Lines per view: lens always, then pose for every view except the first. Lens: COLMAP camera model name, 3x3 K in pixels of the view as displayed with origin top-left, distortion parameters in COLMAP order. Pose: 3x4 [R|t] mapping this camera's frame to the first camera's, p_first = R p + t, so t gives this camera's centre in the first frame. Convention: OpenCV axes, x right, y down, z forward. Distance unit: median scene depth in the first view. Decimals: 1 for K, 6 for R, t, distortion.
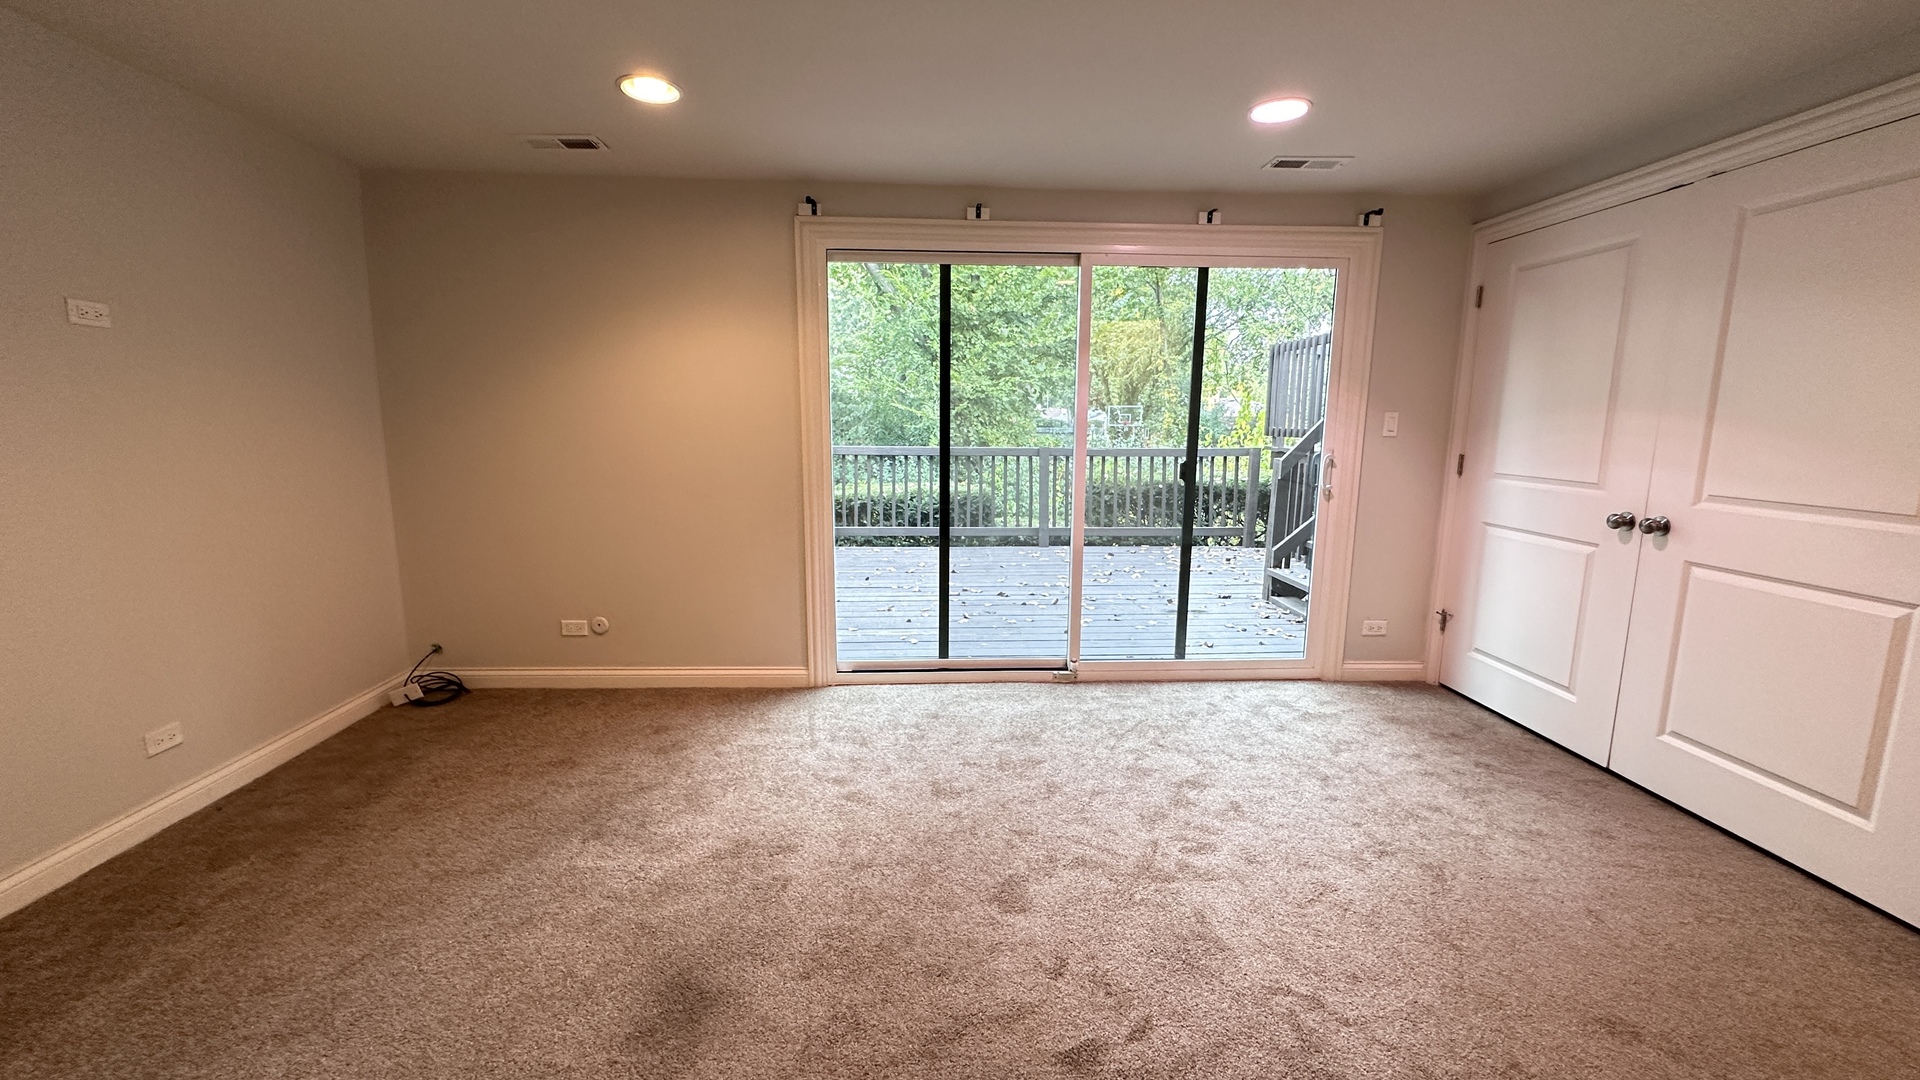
lens RADIAL K [[766.6, 0, 958.9], [0, 766.6, 538.9], [0, 0, 1]] dist [-0.002316, 0.000914]
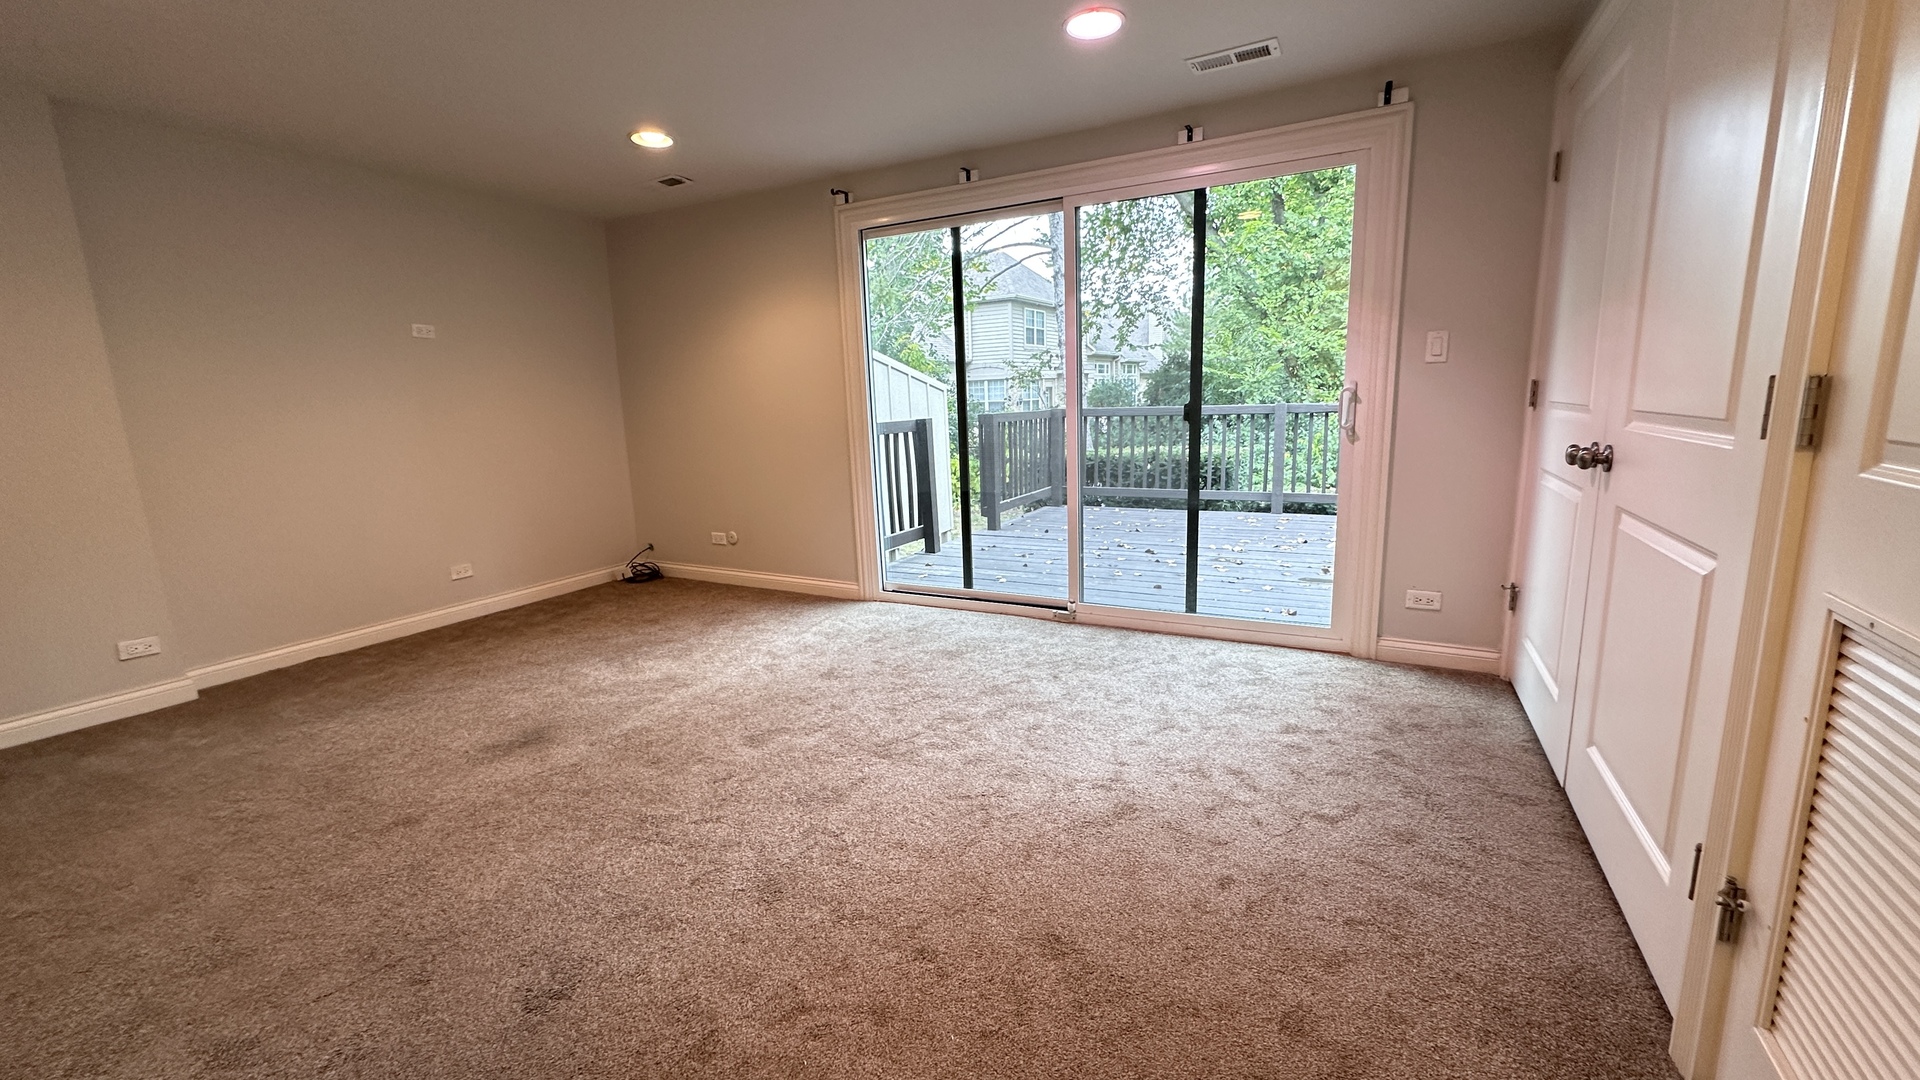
lens RADIAL K [[766.6, 0, 958.9], [0, 766.6, 538.9], [0, 0, 1]] dist [-0.002316, 0.000914]
pose [[0.857311, 0.059667, -0.511329, 0.583494], [-0.044042, 0.998120, 0.042629, 0.041867], [0.512911, -0.014026, 0.858327, 0.050549]]
